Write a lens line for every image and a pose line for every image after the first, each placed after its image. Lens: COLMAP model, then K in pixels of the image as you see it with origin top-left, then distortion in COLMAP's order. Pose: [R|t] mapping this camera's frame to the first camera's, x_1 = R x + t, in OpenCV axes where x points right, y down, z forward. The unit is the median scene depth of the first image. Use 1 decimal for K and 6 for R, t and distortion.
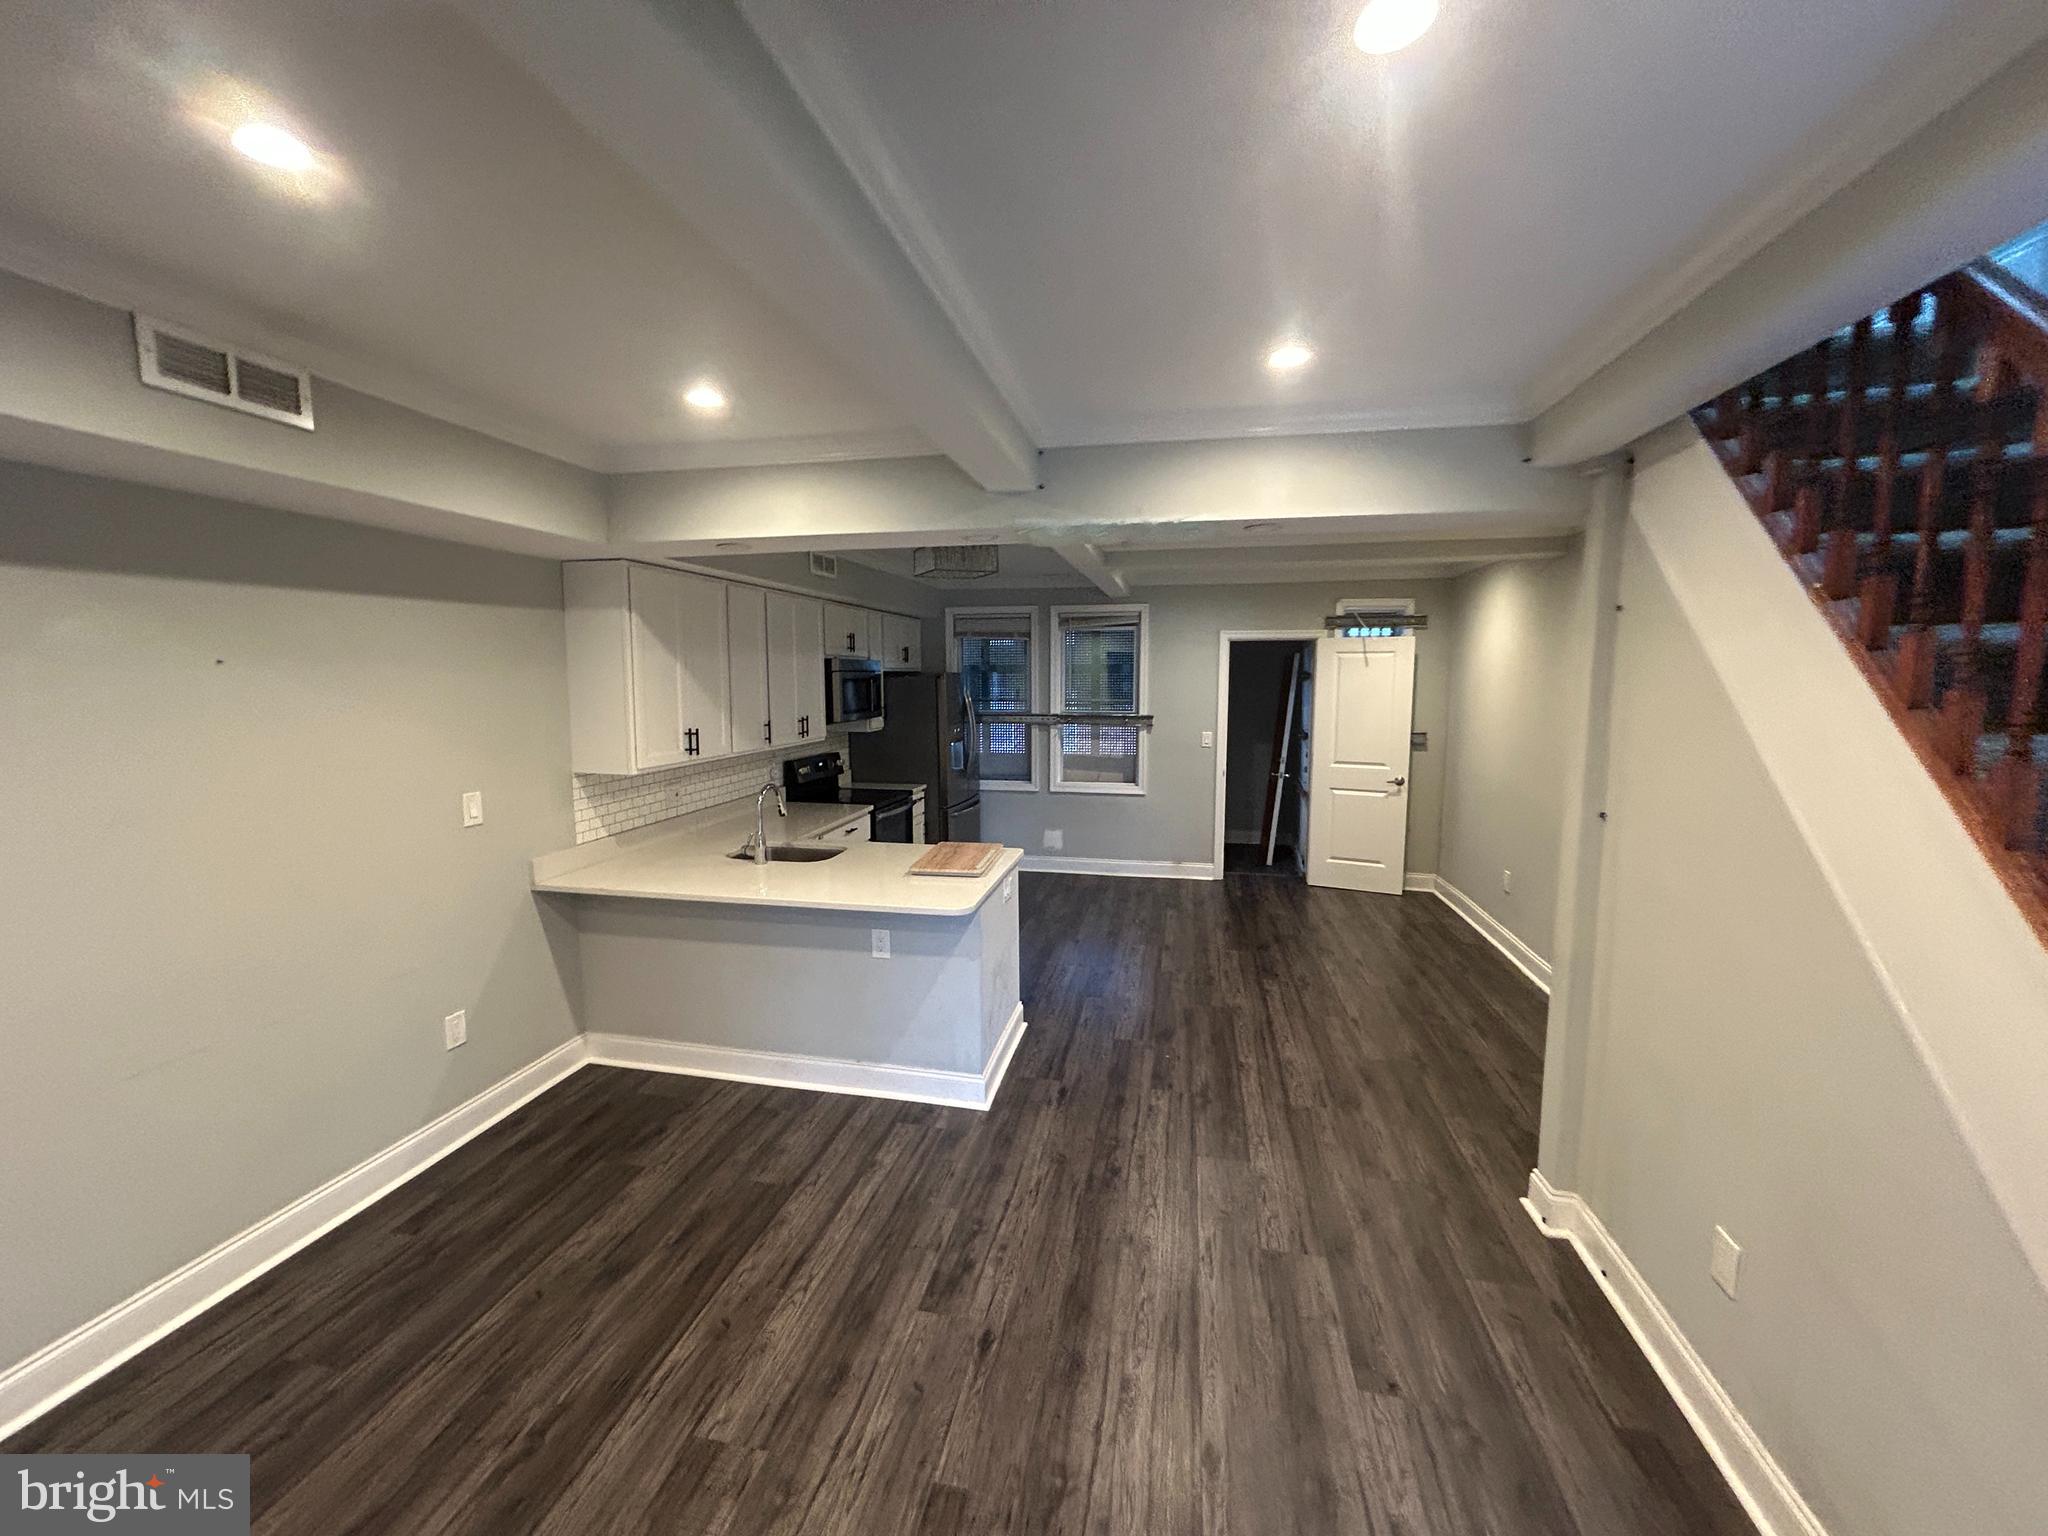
lens RADIAL K [[826.5, 0, 1011.6], [0, 826.5, 763.2], [0, 0, 1]] dist [0.002898, 0.000454]
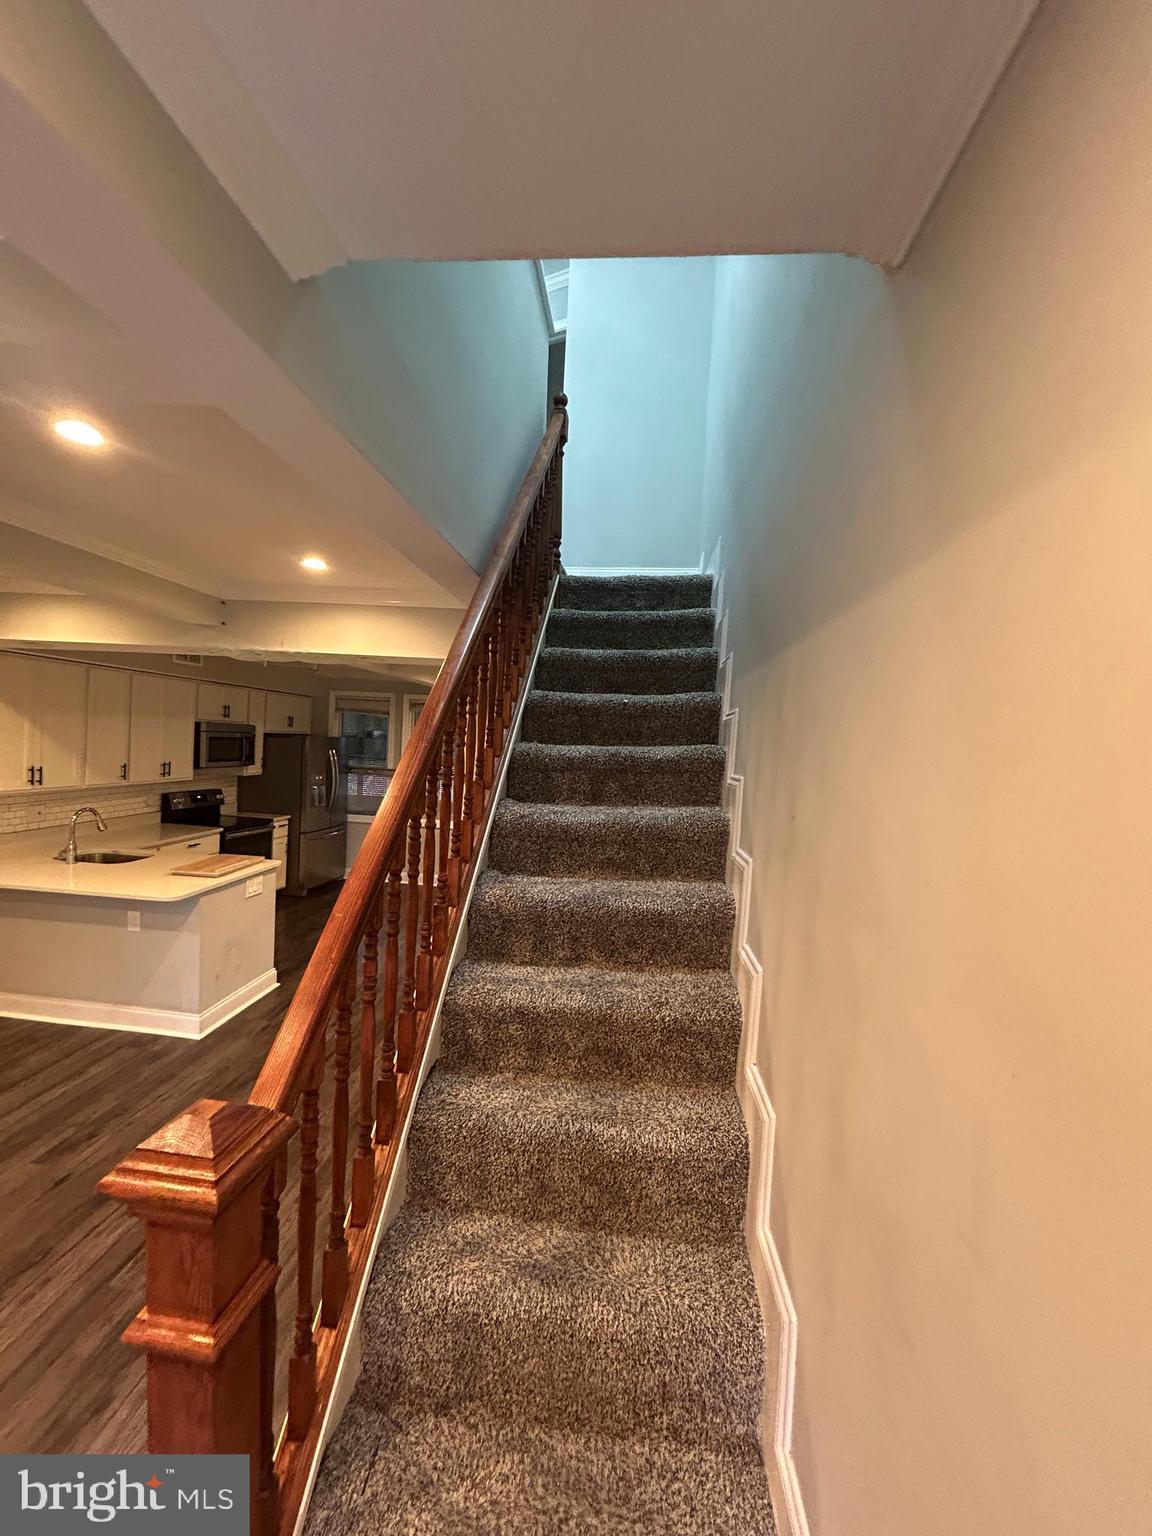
lens RADIAL K [[619.9, 0, 578.4], [0, 619.9, 772.1], [0, 0, 1]] dist [0.002898, 0.000454]
pose [[0.993204, 0.051650, 0.104294, 0.394879], [-0.045698, 0.997231, -0.058671, -0.011261], [-0.107036, 0.053506, 0.992814, -0.141904]]
